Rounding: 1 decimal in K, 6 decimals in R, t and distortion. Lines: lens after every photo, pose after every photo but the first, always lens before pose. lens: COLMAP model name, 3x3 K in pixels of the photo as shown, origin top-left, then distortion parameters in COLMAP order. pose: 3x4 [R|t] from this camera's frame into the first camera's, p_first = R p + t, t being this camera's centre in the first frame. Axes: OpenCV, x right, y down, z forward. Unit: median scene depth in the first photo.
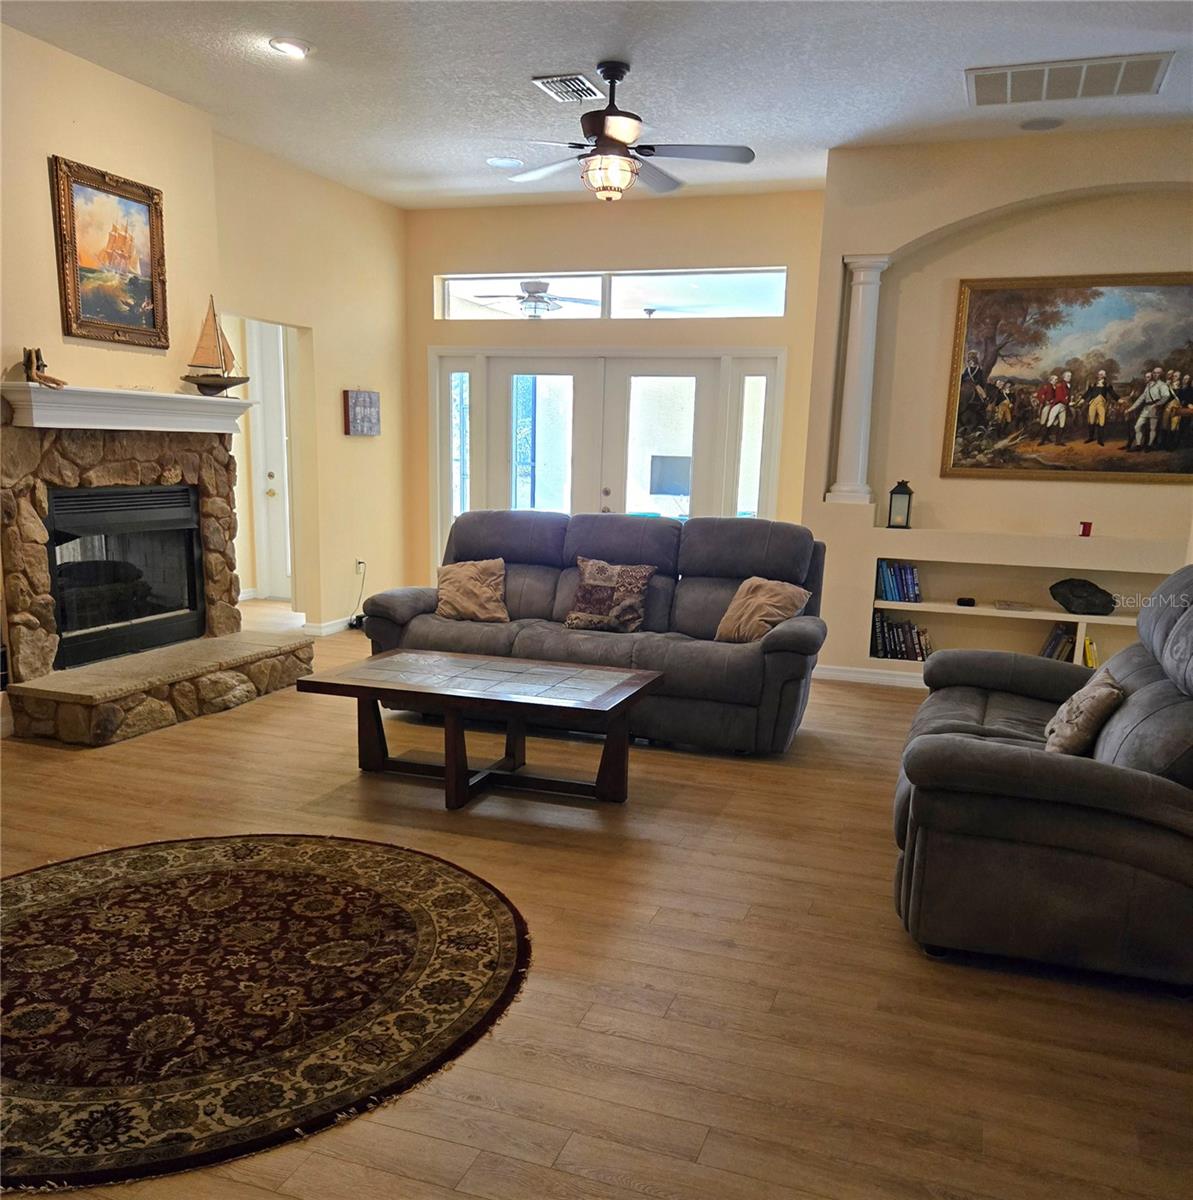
lens RADIAL K [[1070.6, 0, 614.6], [0, 1070.6, 676.5], [0, 0, 1]] dist [0.066955, -0.055462]
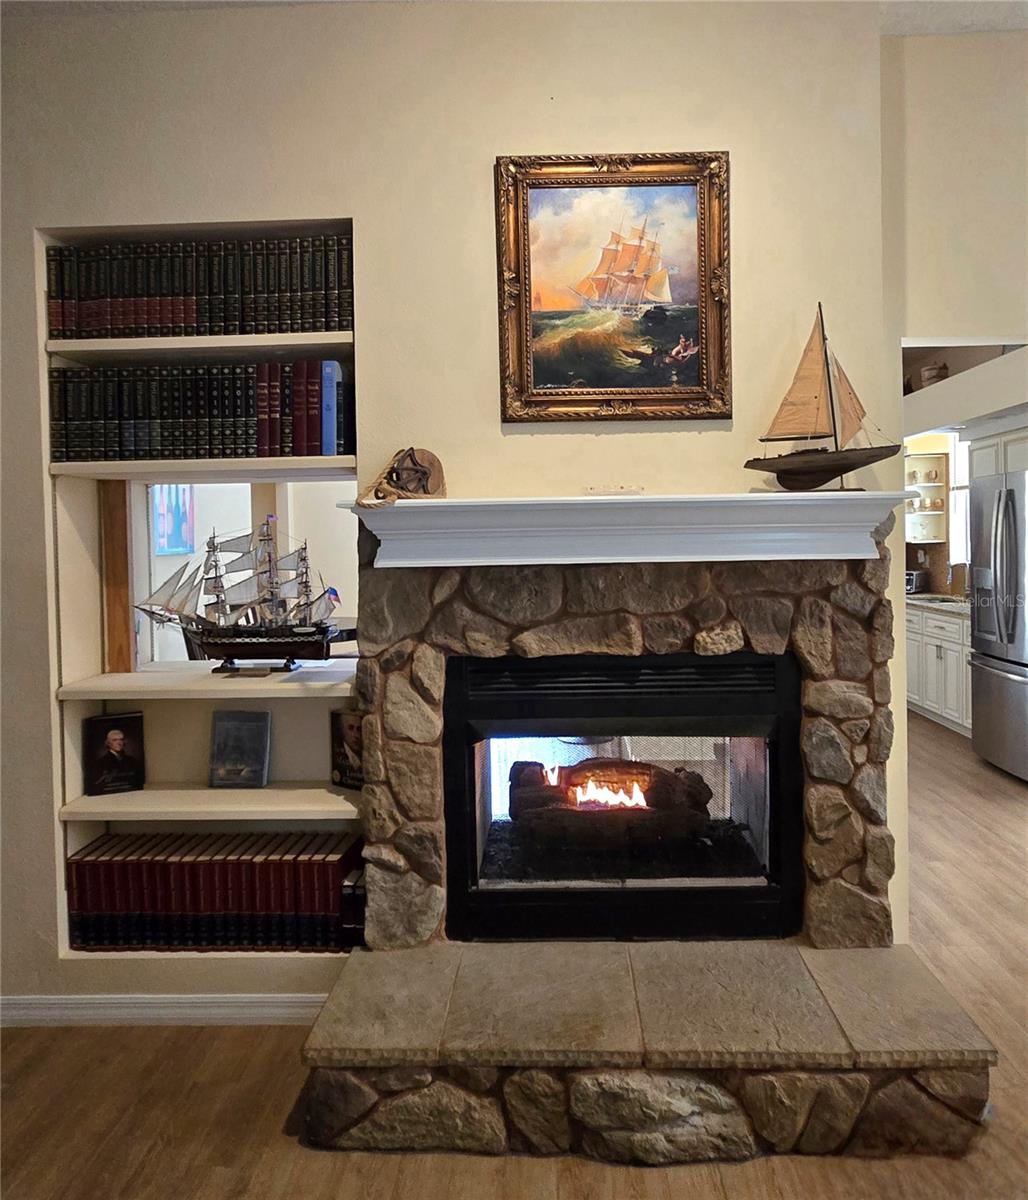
lens RADIAL K [[806.5, 0, 518.4], [0, 806.5, 554.9], [0, 0, 1]] dist [-0.001147, 0.000649]
pose [[0.297747, -0.016428, -0.954504, -0.049823], [-0.175776, 0.981813, -0.071730, -0.191189], [0.938323, 0.189136, 0.289444, 0.825463]]
